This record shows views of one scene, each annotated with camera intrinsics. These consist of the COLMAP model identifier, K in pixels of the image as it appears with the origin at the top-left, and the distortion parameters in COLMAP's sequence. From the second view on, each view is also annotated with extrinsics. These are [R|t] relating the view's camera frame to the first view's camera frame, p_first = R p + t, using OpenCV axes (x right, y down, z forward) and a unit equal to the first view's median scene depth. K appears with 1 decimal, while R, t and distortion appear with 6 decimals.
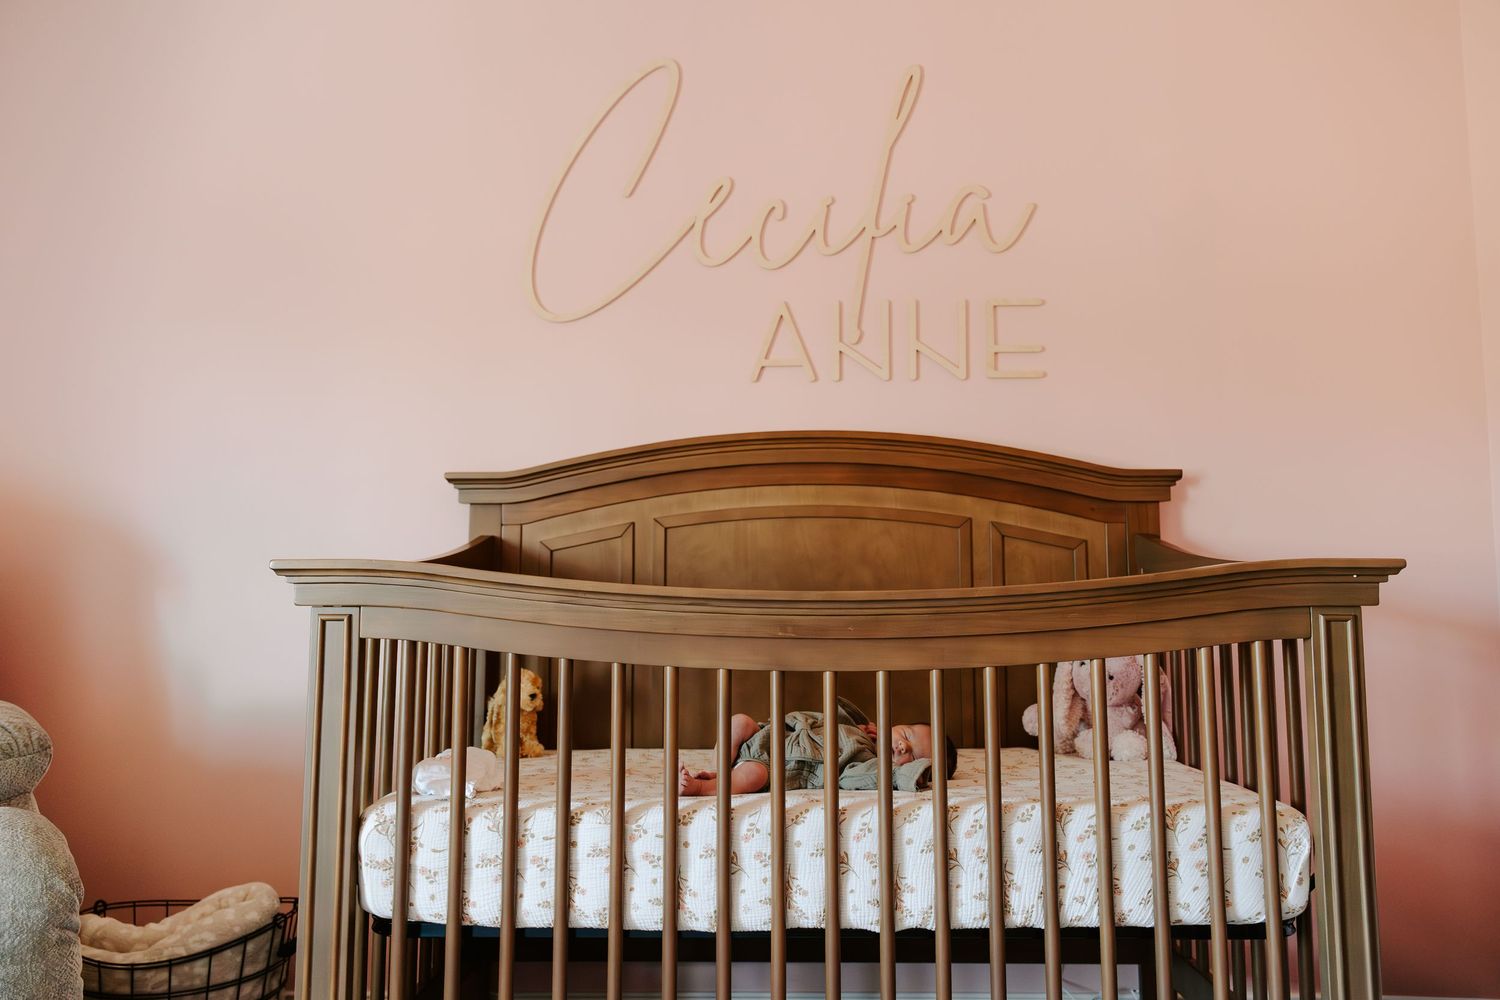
lens RADIAL K [[1055.4, 0, 750.0], [0, 1055.4, 500.0], [0, 0, 1]] dist [-0.001023, 0.001688]
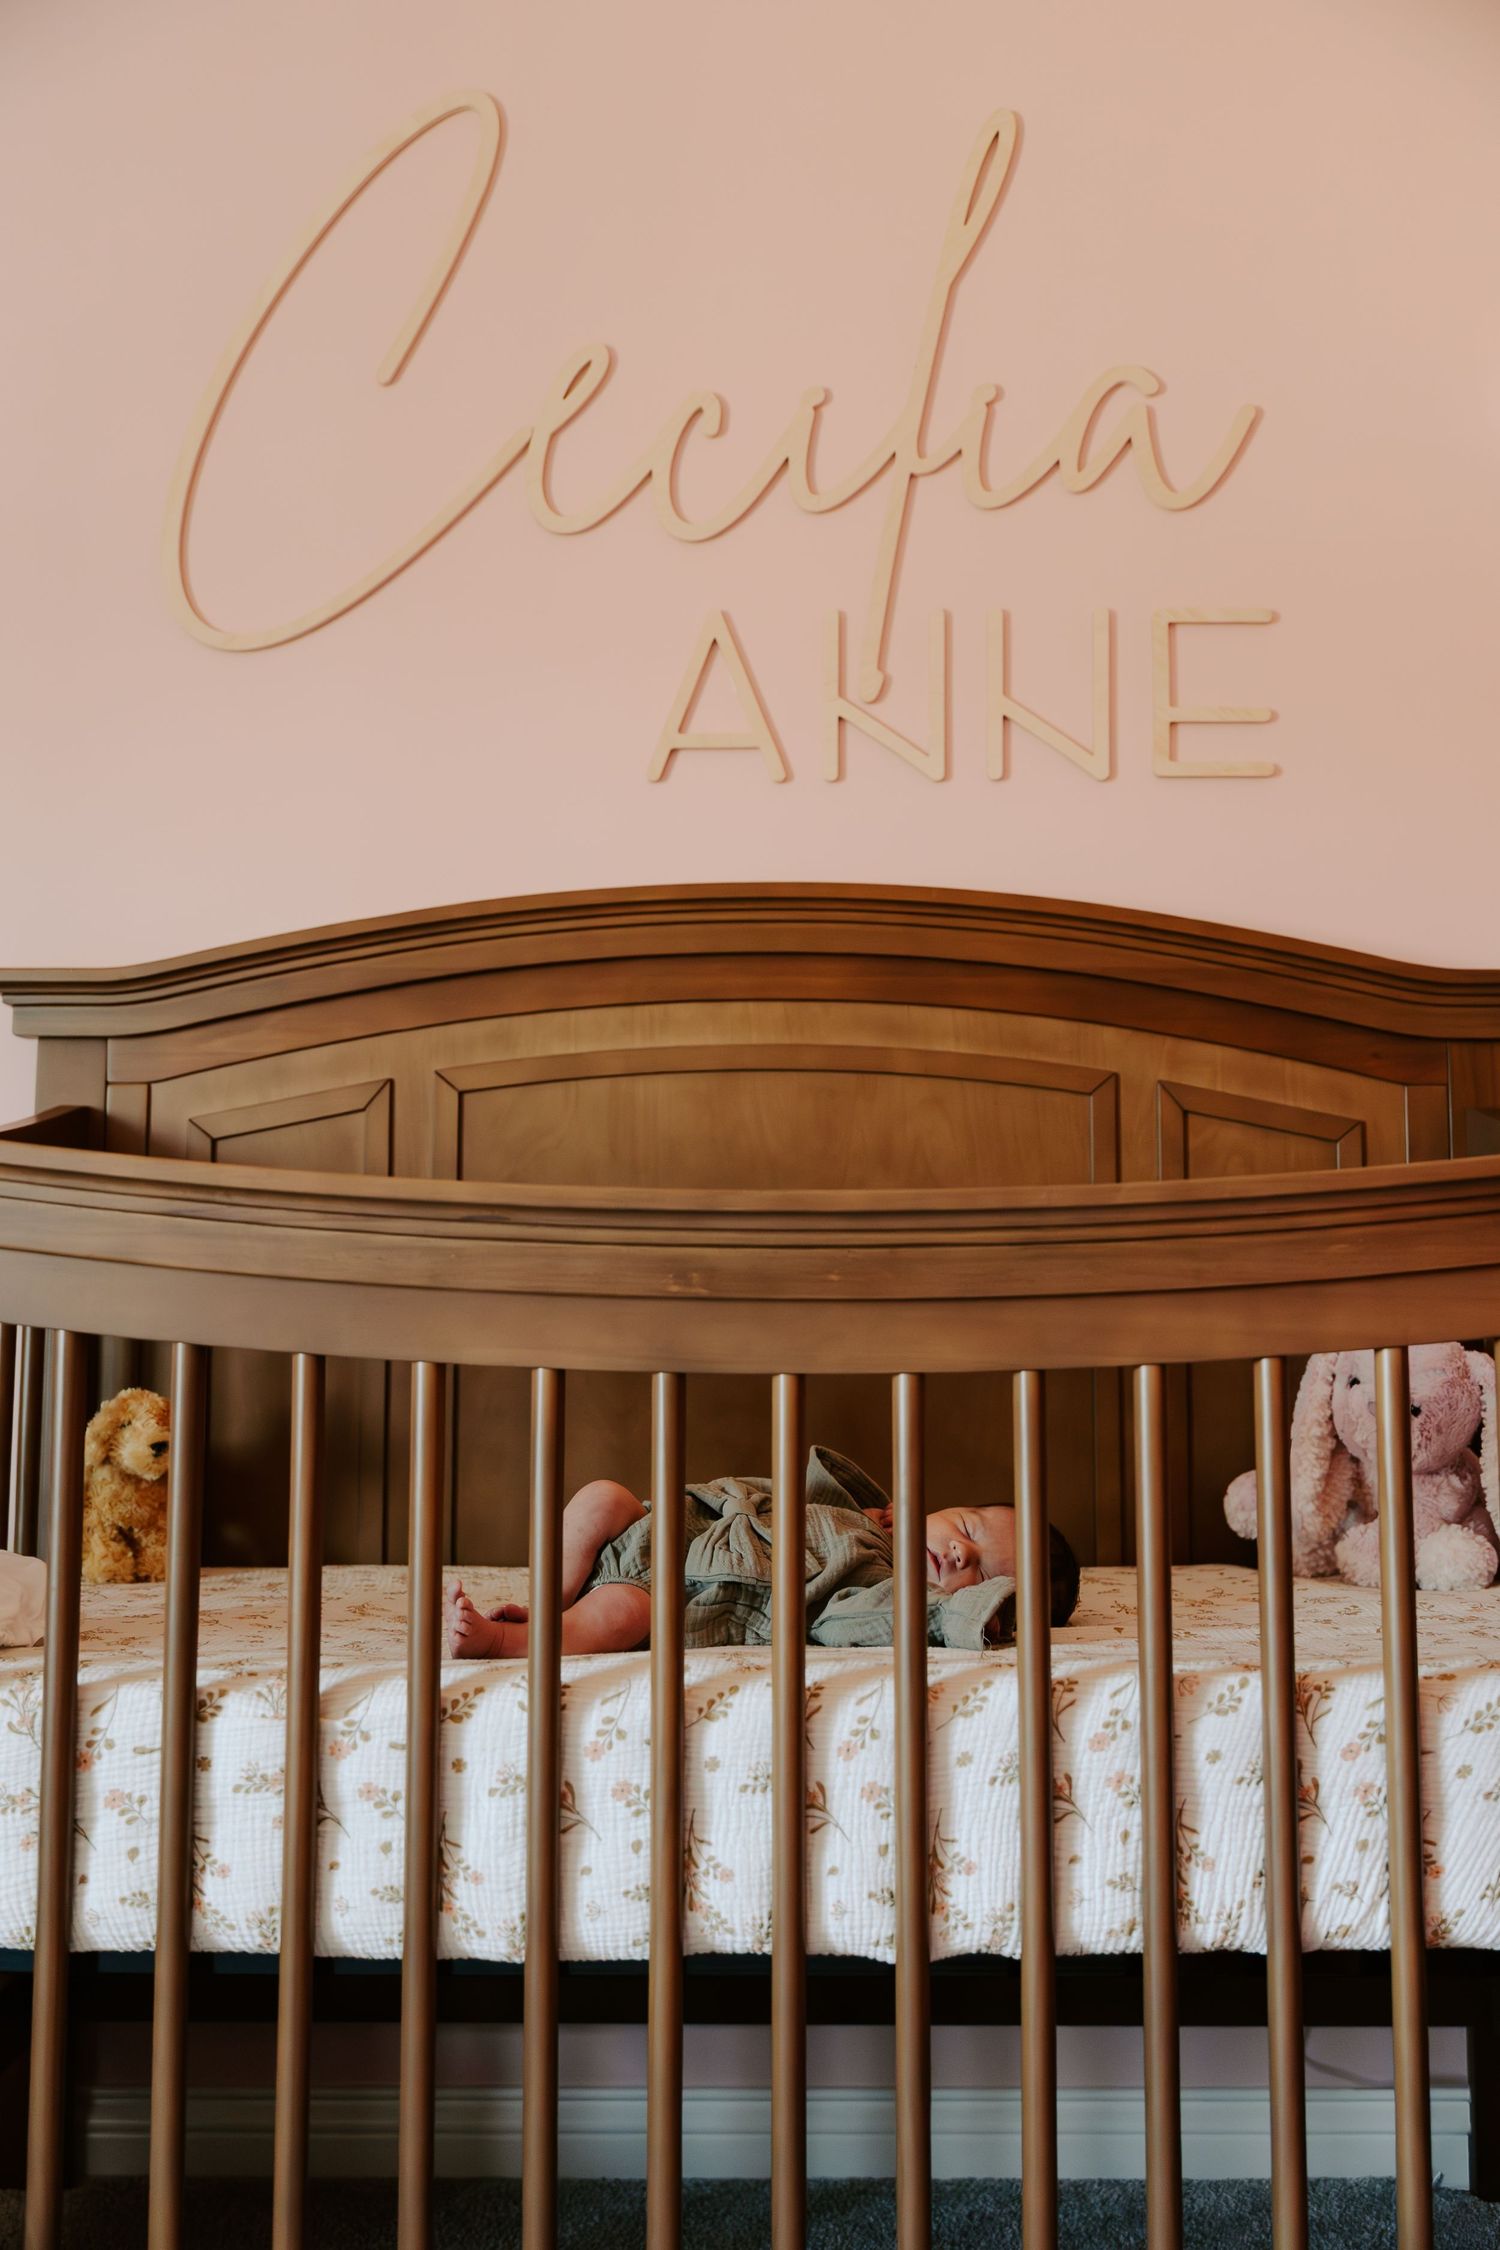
lens RADIAL K [[2071.1, 0, 721.2], [0, 2071.1, 1124.8], [0, 0, 1]] dist [-0.006096, -0.027070]
pose [[0.999932, 0.004418, 0.010778, 0.038359], [-0.004504, 0.999958, 0.007937, 0.051174], [-0.010742, -0.007985, 0.999910, 0.135612]]
